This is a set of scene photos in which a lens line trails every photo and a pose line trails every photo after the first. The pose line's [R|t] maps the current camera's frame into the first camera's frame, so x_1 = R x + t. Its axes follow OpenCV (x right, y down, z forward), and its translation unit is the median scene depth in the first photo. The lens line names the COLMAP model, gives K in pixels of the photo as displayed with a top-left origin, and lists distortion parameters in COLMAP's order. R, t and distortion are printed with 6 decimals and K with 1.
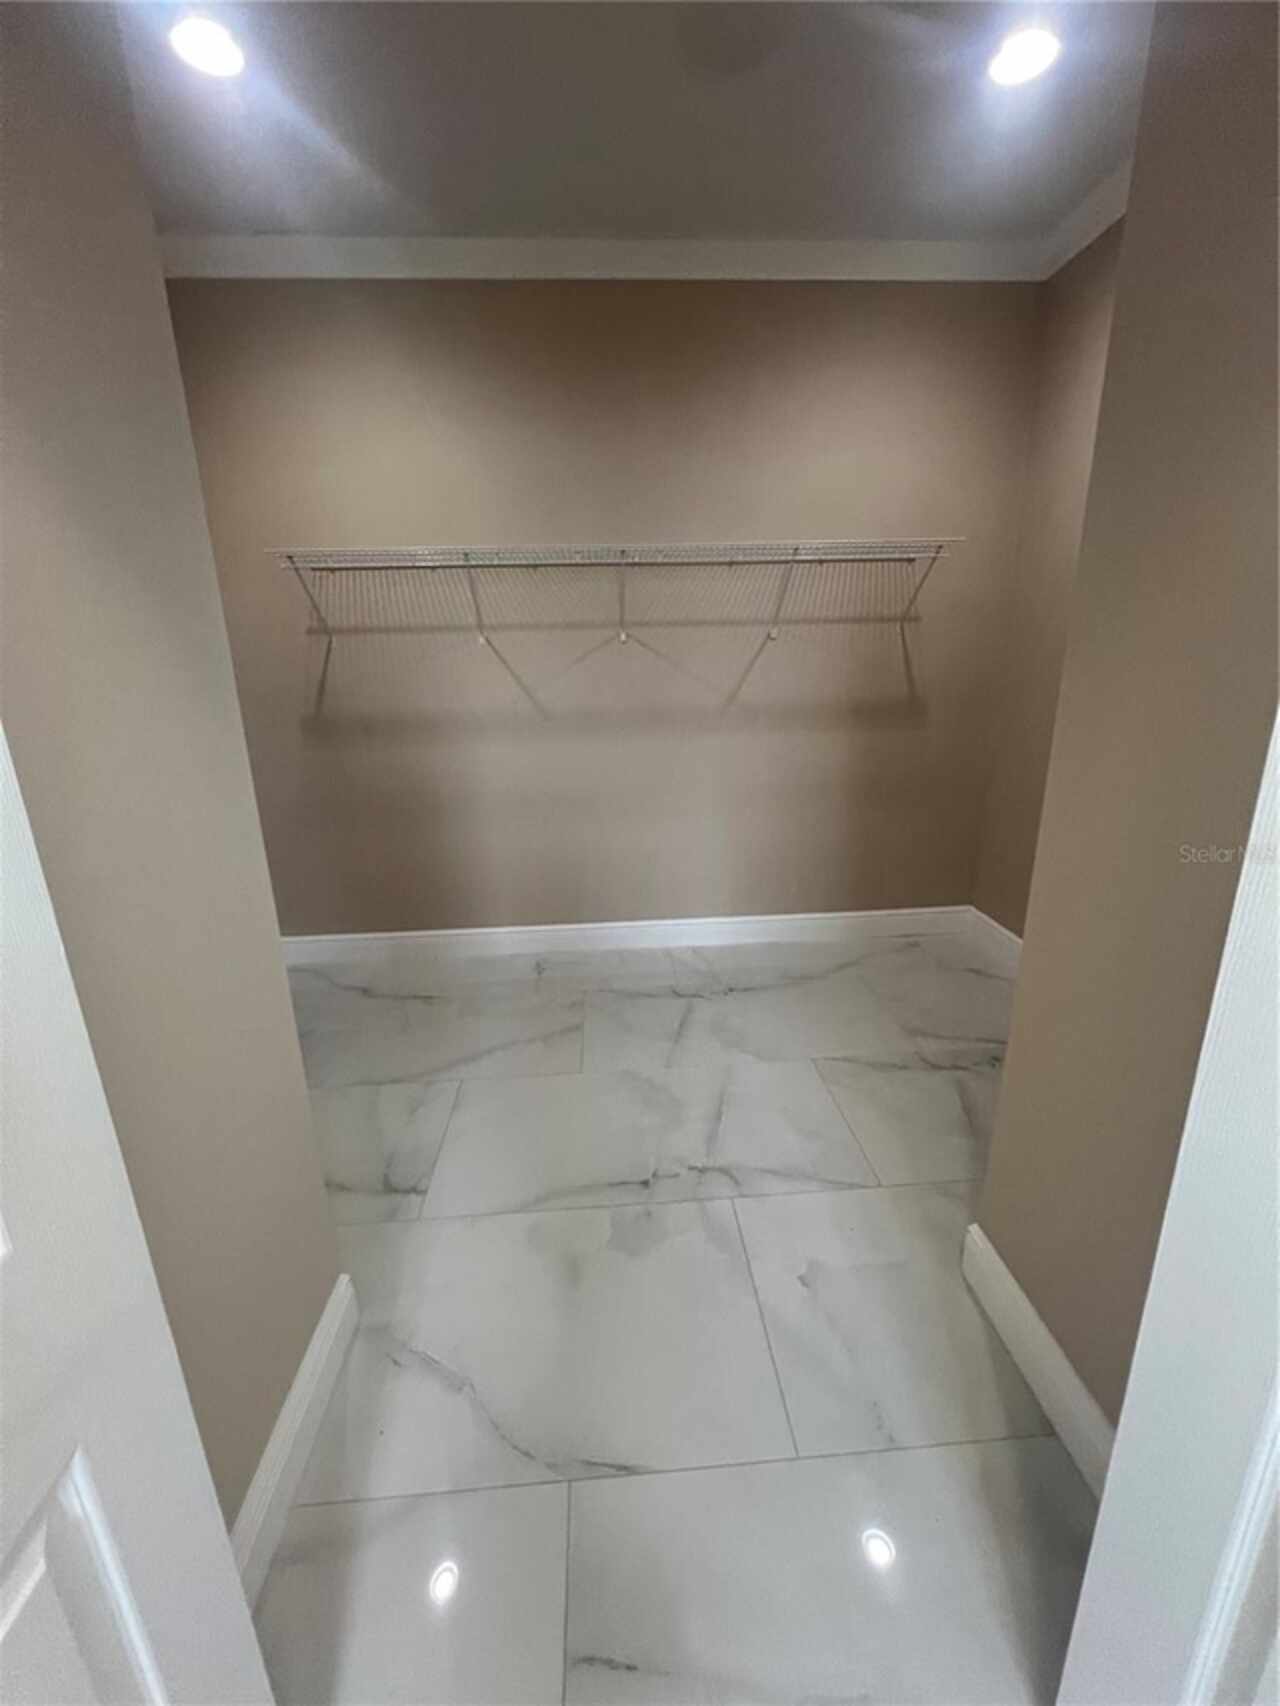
lens RADIAL K [[676.9, 0, 640.0], [0, 676.9, 853.0], [0, 0, 1]] dist [-0.000992, 0.000102]
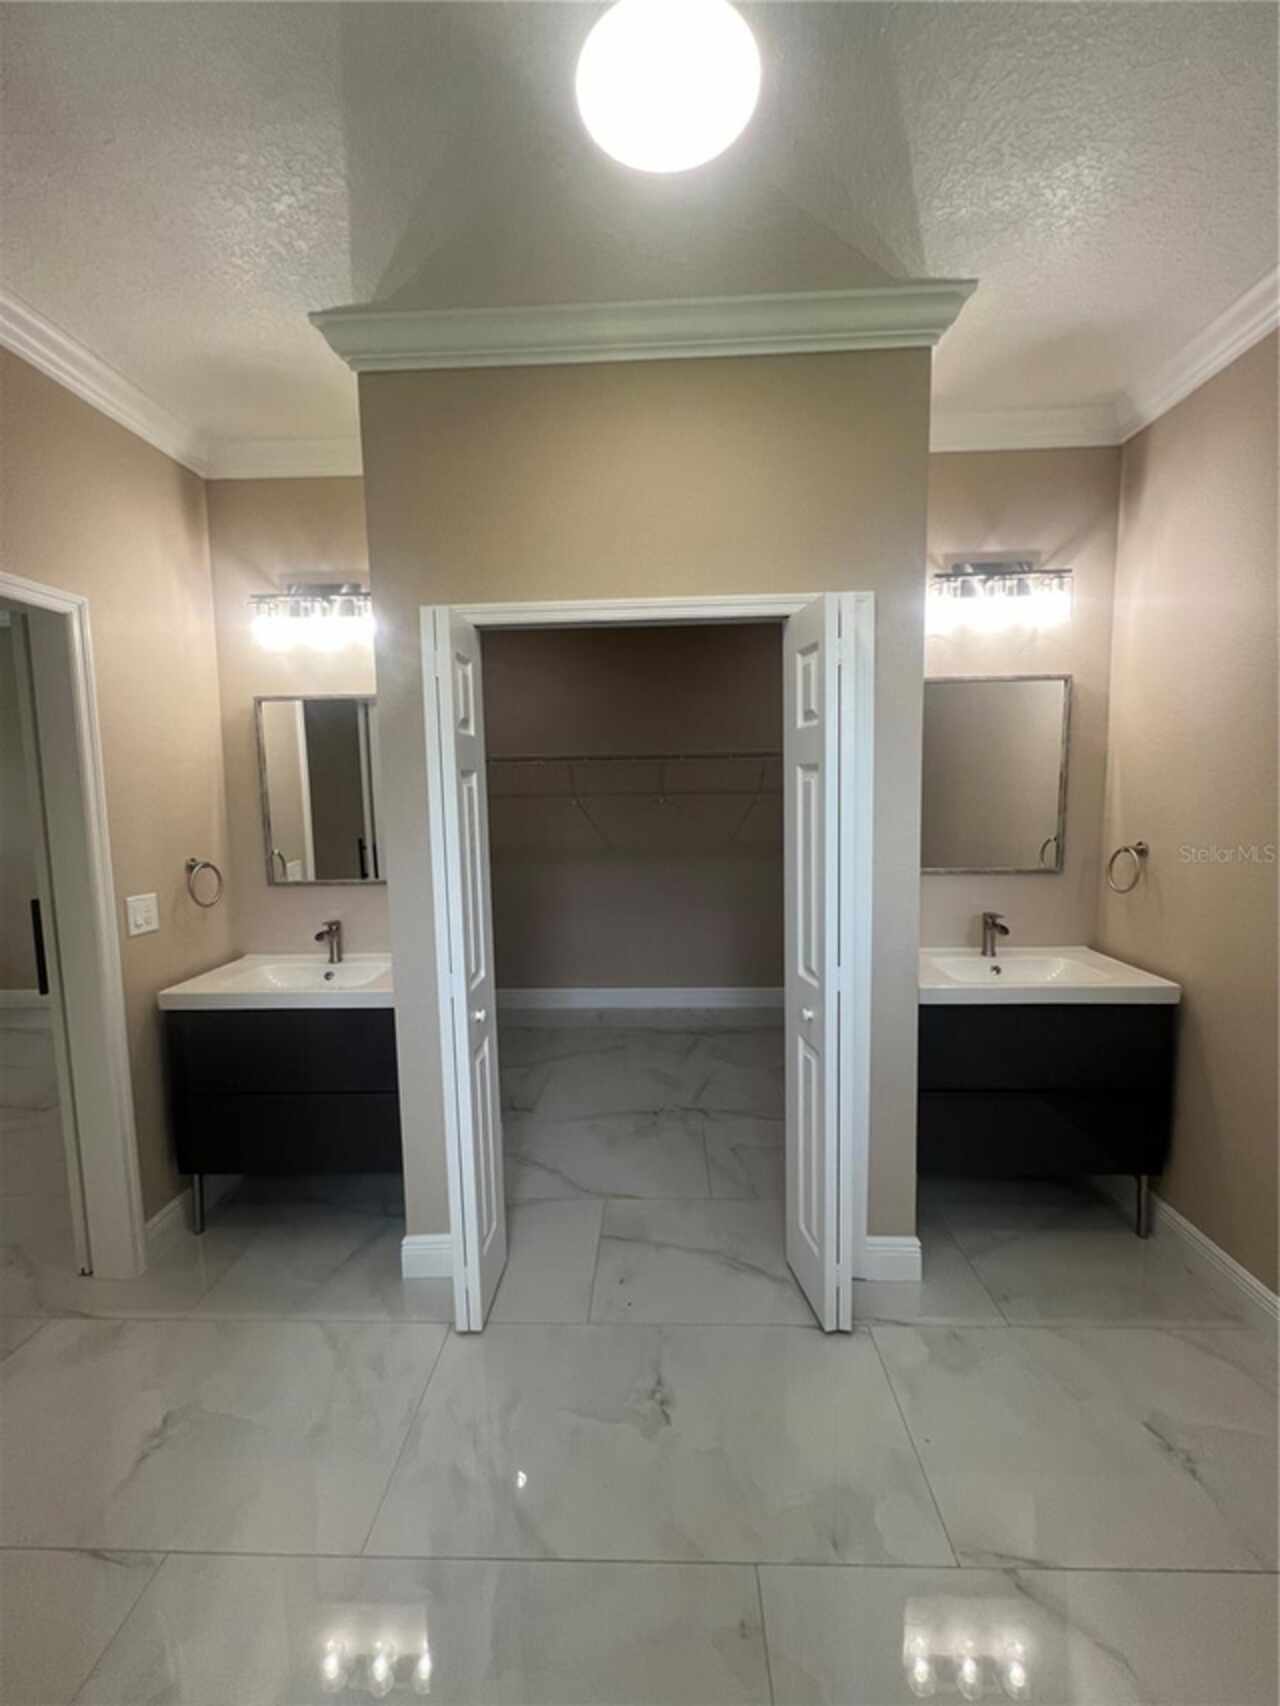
lens RADIAL K [[676.9, 0, 640.0], [0, 676.9, 853.0], [0, 0, 1]] dist [-0.000992, 0.000102]
pose [[0.995051, 0.016095, -0.098054, 0.107847], [-0.033353, 0.983644, -0.177008, 0.111361], [0.093601, 0.179403, 0.979313, -0.711776]]
